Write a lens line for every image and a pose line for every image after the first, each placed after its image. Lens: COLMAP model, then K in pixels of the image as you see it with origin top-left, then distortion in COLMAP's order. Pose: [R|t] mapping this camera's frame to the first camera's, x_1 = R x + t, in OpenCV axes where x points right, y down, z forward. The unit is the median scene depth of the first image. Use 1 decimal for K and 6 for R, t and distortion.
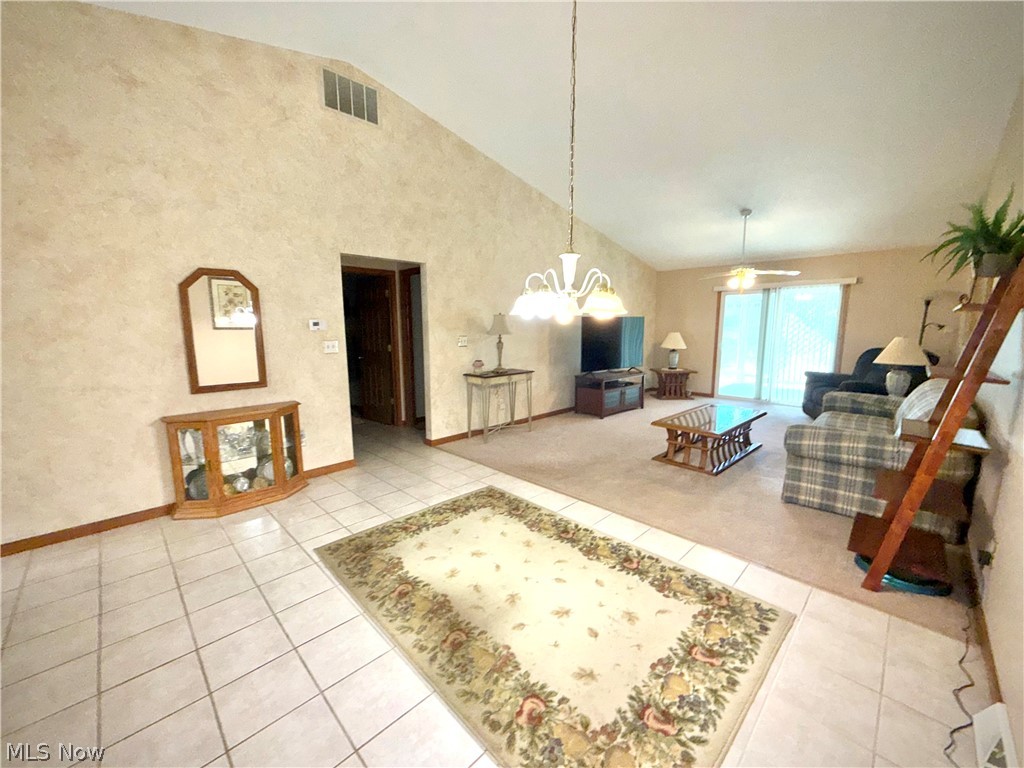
lens RADIAL K [[403.1, 0, 512.0], [0, 403.1, 384.0], [0, 0, 1]] dist [-0.000676, -0.000008]
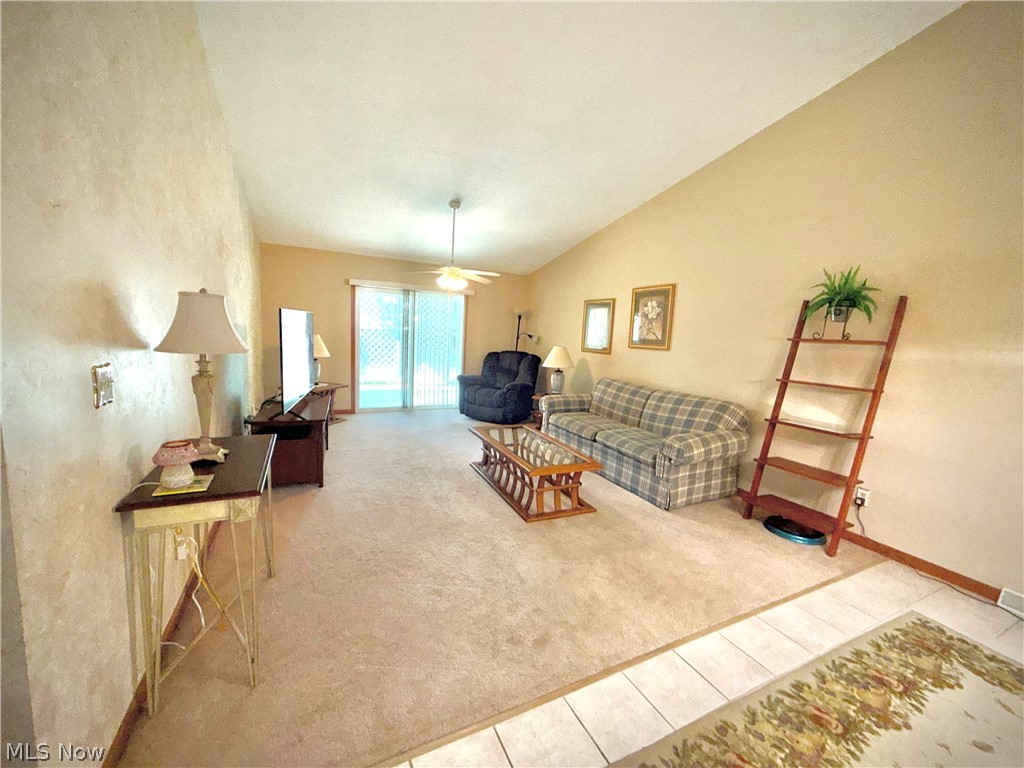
lens RADIAL K [[403.1, 0, 512.0], [0, 403.1, 384.0], [0, 0, 1]] dist [-0.000676, -0.000008]
pose [[0.325262, -0.104259, 0.939859, -0.388642], [0.081378, 0.993302, 0.082024, -0.149006], [-0.942116, 0.049805, 0.331568, 0.936134]]
